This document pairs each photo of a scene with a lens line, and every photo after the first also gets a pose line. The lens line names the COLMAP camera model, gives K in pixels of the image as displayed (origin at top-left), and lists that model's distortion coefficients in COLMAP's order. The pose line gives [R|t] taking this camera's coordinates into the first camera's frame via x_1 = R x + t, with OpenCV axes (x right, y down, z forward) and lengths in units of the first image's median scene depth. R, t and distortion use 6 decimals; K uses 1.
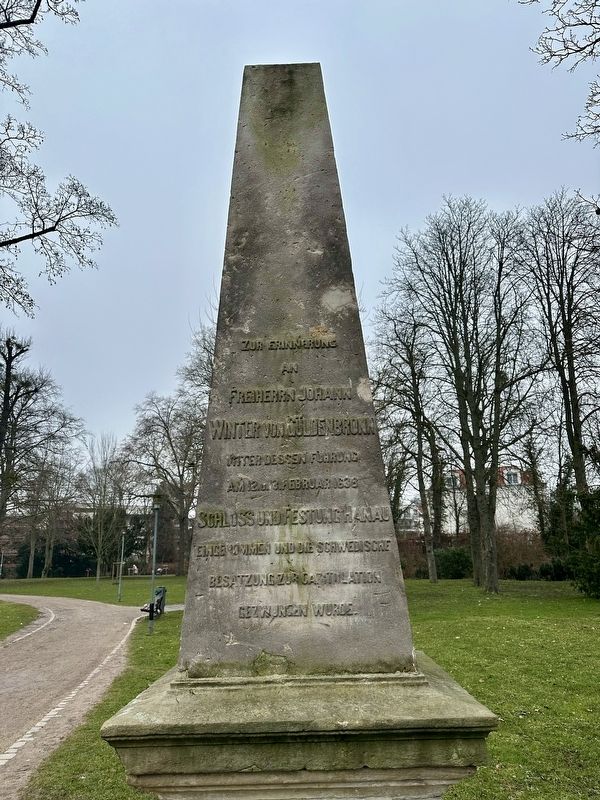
lens RADIAL K [[504.8, 0, 298.9], [0, 504.8, 400.3], [0, 0, 1]] dist [0.015957, -0.005414]
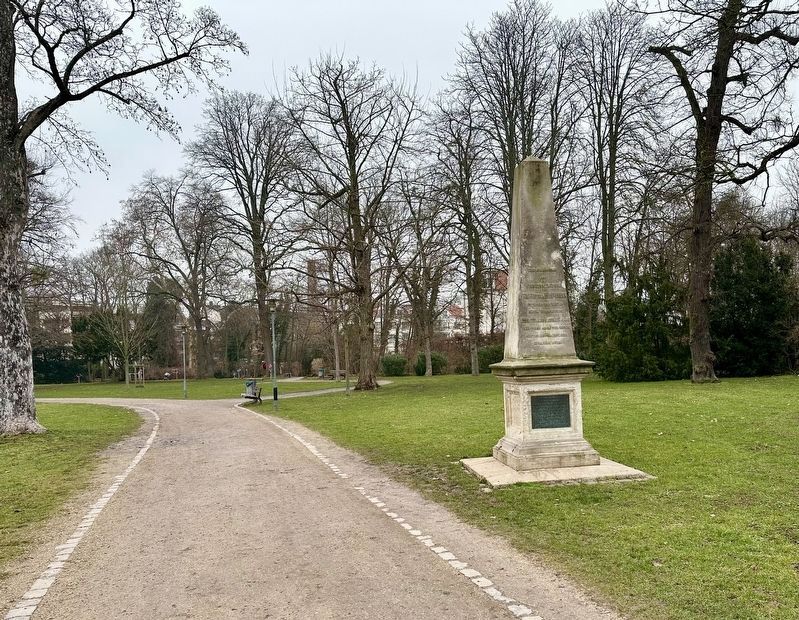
lens RADIAL K [[705.4, 0, 399.6], [0, 705.4, 311.5], [0, 0, 1]] dist [-0.015531, -0.010485]
pose [[0.975840, 0.003248, 0.218461, -0.215174], [-0.050794, 0.975866, 0.212381, -0.086231], [-0.212499, -0.218347, 0.952454, -0.363168]]
